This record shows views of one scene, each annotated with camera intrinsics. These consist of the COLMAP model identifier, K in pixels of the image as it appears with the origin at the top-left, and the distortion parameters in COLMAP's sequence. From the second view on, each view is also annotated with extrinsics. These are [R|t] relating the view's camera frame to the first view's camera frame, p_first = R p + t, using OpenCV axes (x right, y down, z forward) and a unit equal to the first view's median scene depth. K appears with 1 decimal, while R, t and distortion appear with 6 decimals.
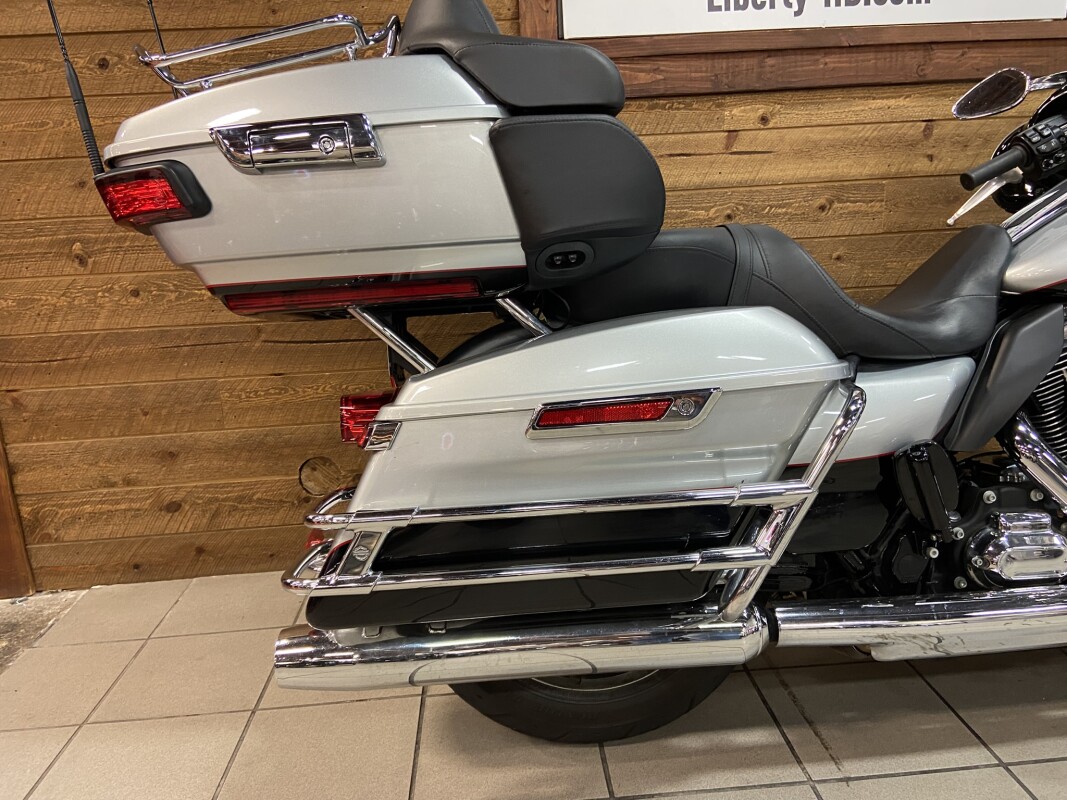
lens RADIAL K [[812.2, 0, 533.5], [0, 812.2, 400.0], [0, 0, 1]] dist [0.116251, -0.150955]
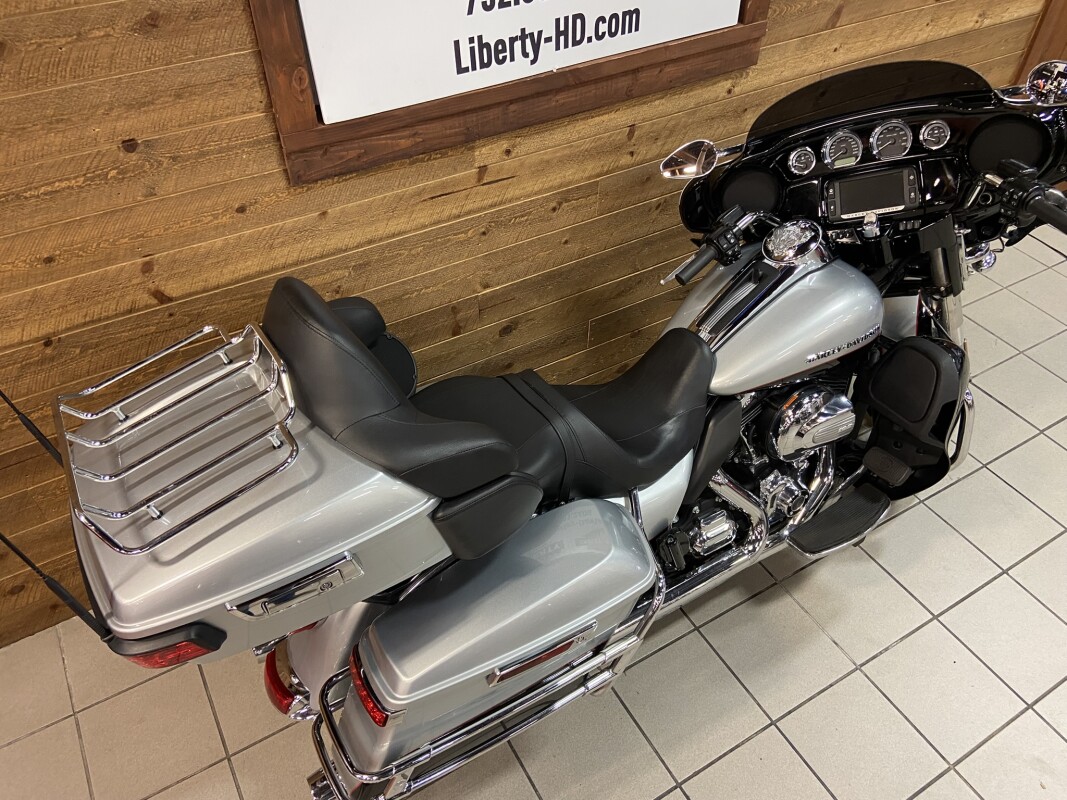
lens RADIAL K [[812.2, 0, 533.5], [0, 812.2, 400.0], [0, 0, 1]] dist [0.116251, -0.150955]
pose [[0.891231, -0.272348, 0.362676, -0.178863], [0.052436, 0.856149, 0.514061, -0.624560], [-0.450508, -0.439130, 0.777308, -0.010501]]
